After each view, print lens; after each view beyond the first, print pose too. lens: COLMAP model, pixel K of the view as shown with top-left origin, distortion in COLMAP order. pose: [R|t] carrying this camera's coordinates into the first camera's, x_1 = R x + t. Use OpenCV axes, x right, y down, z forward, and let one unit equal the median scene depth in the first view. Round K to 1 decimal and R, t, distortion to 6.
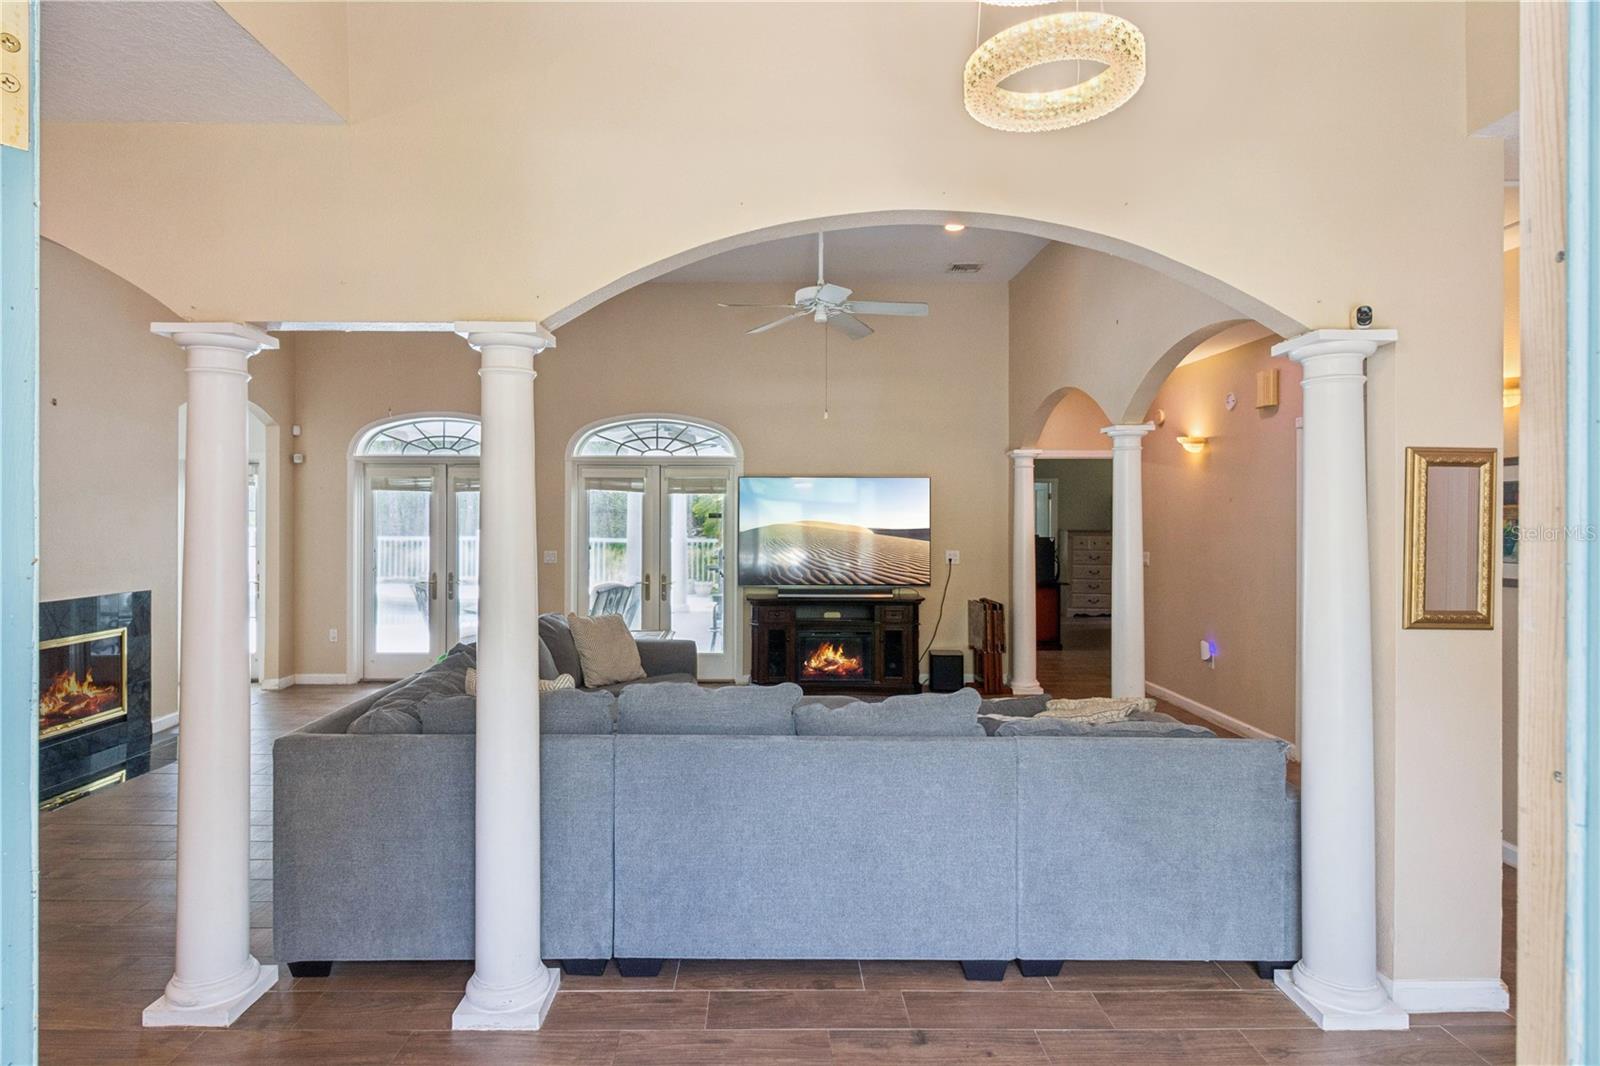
lens RADIAL K [[844.3, 0, 783.5], [0, 844.3, 515.2], [0, 0, 1]] dist [0.012409, 0.000549]
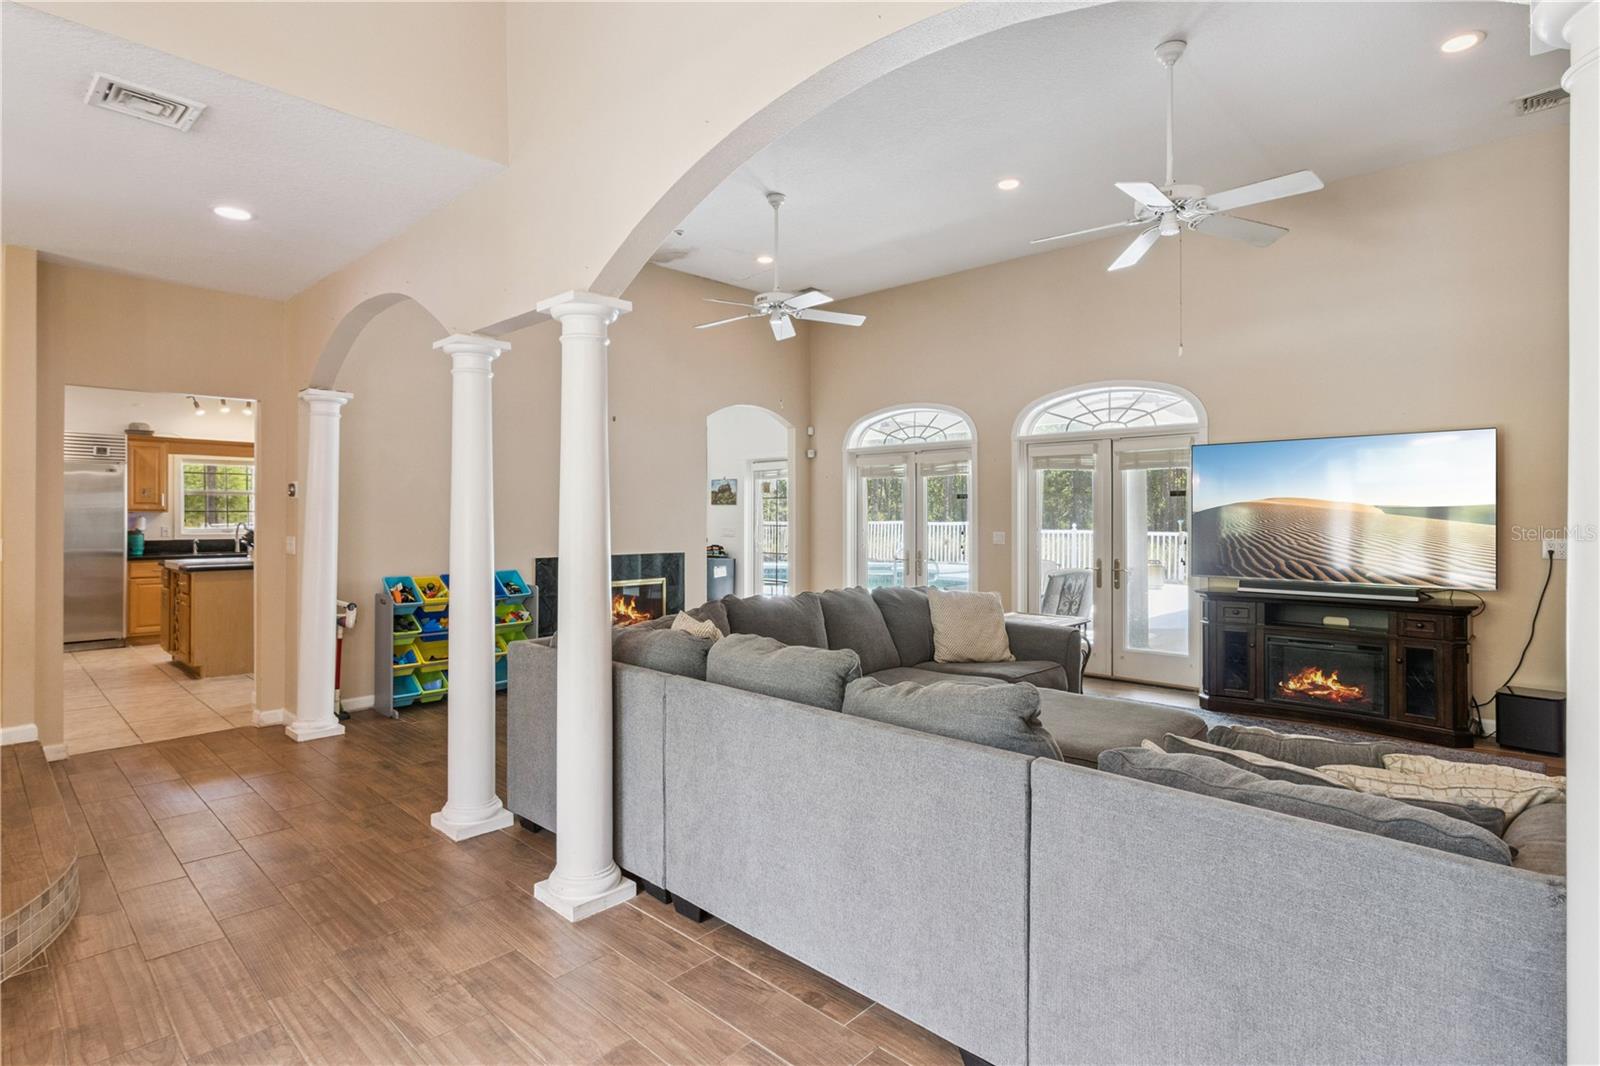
lens RADIAL K [[802.8, 0, 781.3], [0, 802.8, 511.3], [0, 0, 1]] dist [-0.001708, -0.001759]
pose [[0.712441, -0.006107, -0.701706, 0.218690], [0.001398, 0.999972, -0.007284, 0.025917], [0.701731, 0.004209, 0.712430, 0.149021]]
